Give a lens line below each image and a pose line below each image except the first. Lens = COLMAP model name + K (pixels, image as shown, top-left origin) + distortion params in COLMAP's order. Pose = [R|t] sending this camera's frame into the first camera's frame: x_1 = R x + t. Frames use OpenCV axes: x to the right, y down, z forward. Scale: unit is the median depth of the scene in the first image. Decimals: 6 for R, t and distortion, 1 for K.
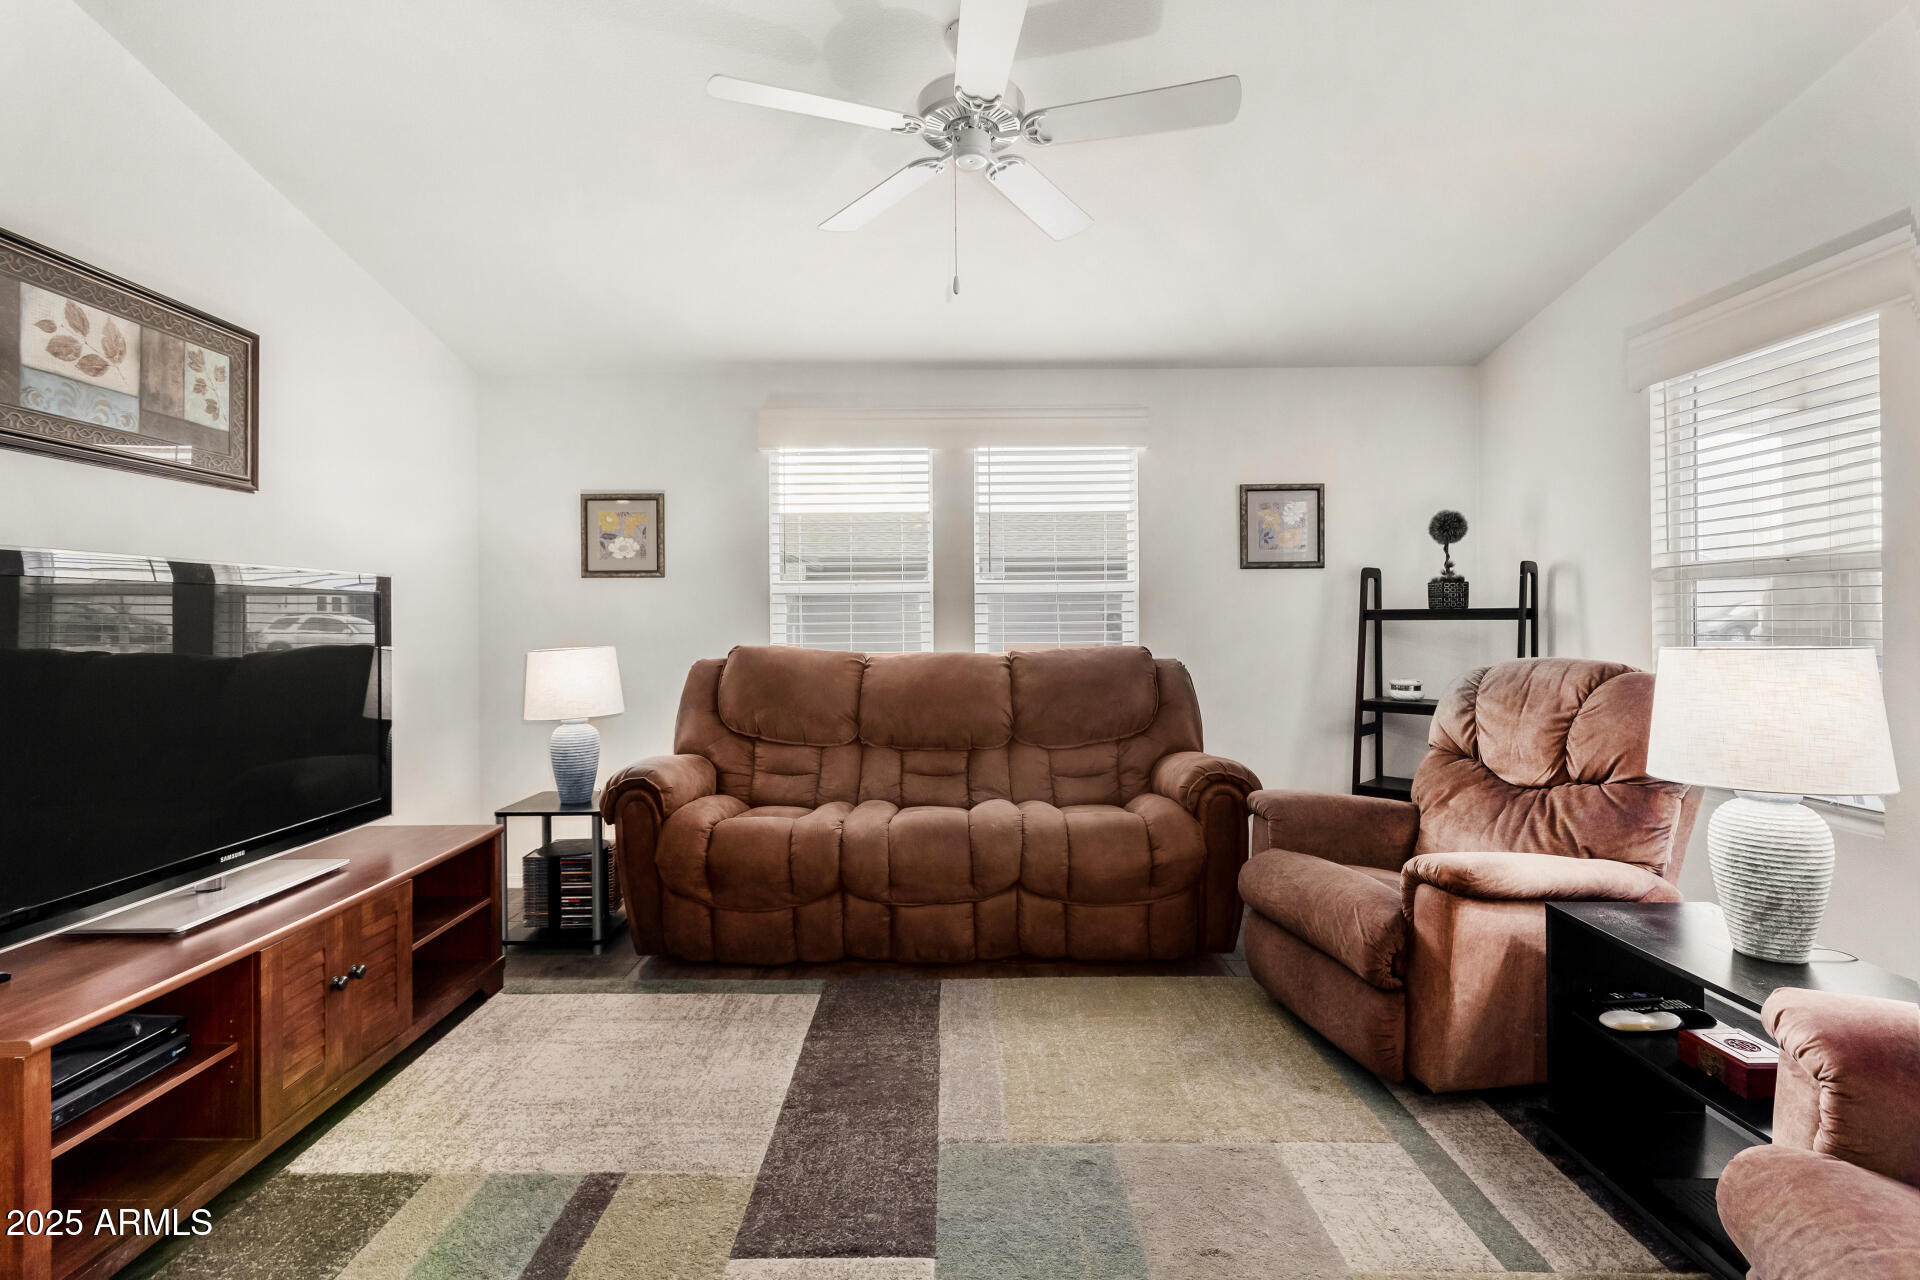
lens RADIAL K [[902.9, 0, 945.8], [0, 902.9, 614.9], [0, 0, 1]] dist [0.006837, -0.000370]
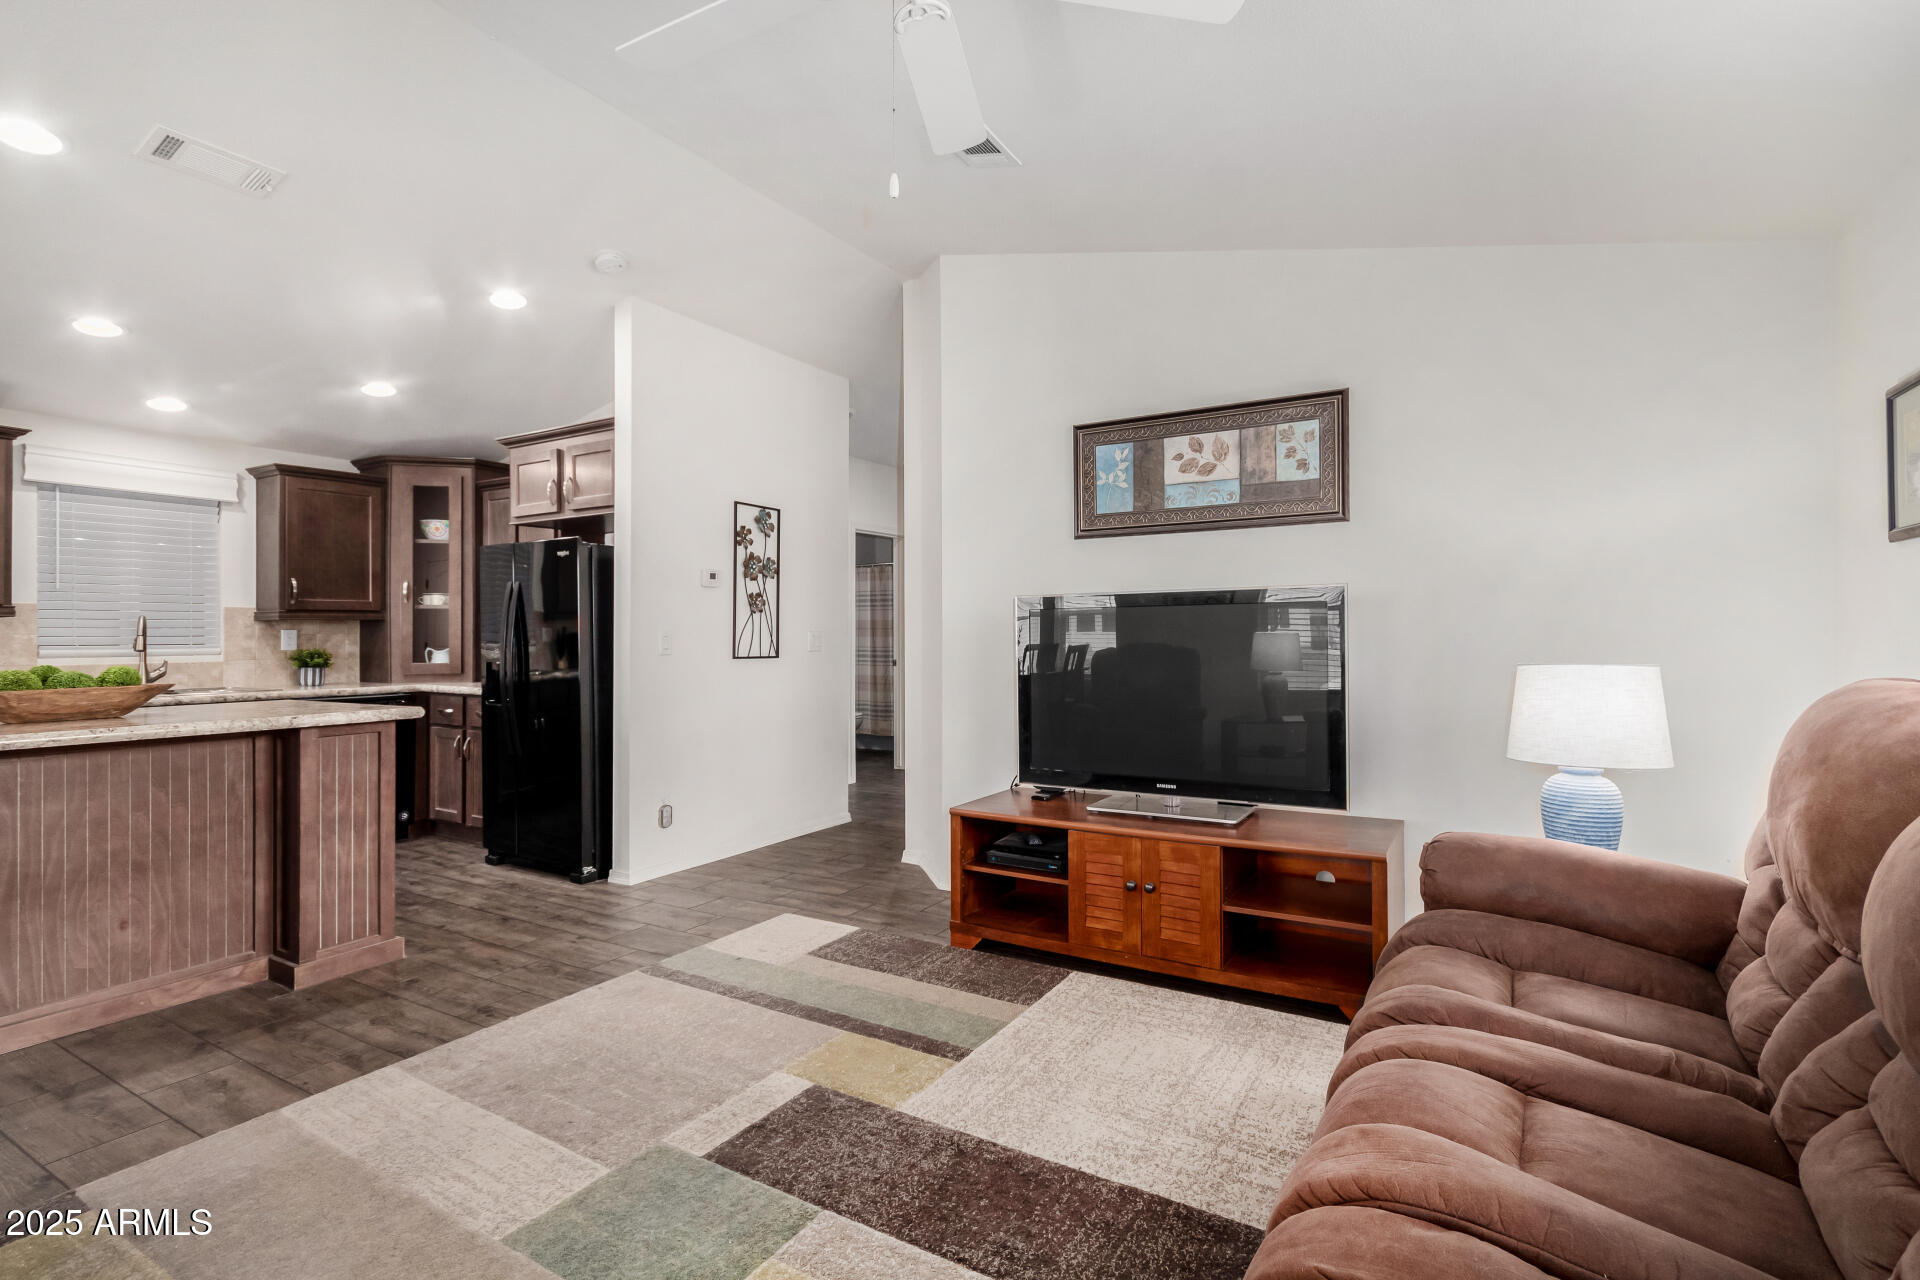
lens RADIAL K [[902.9, 0, 969.4], [0, 902.9, 643.7], [0, 0, 1]] dist [0.006837, -0.000370]
pose [[-0.502434, 0.020890, -0.864363, 0.478943], [0.014724, 0.999770, 0.015604, 0.001767], [0.864490, -0.004886, -0.502626, 1.083131]]
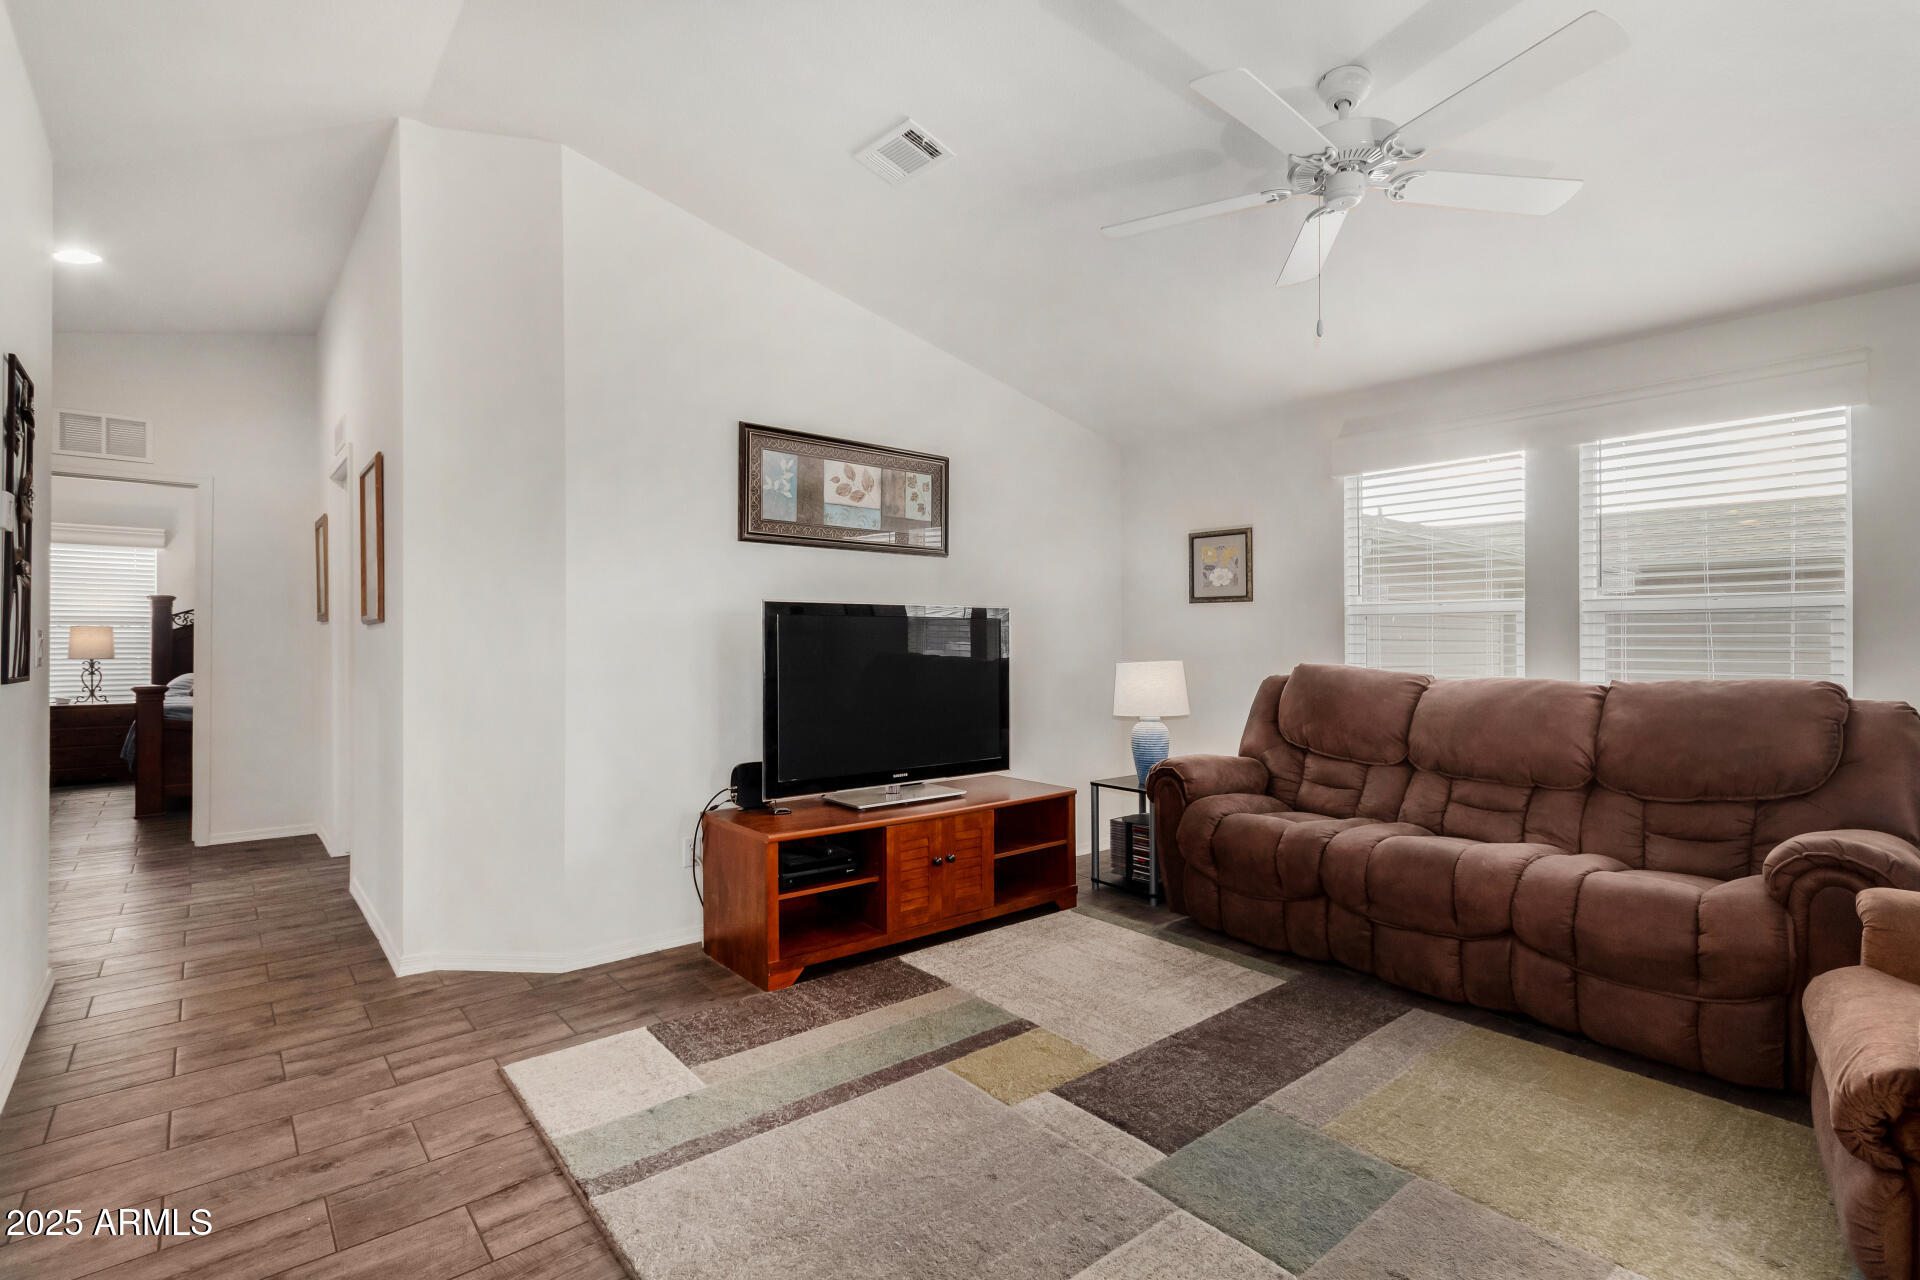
lens RADIAL K [[902.9, 0, 968.3], [0, 902.9, 639.8], [0, 0, 1]] dist [0.006837, -0.000370]
pose [[0.652241, 0.010519, -0.757939, 0.420337], [-0.003830, 0.999937, 0.010582, -0.005241], [0.758002, -0.003999, 0.652240, -0.008146]]
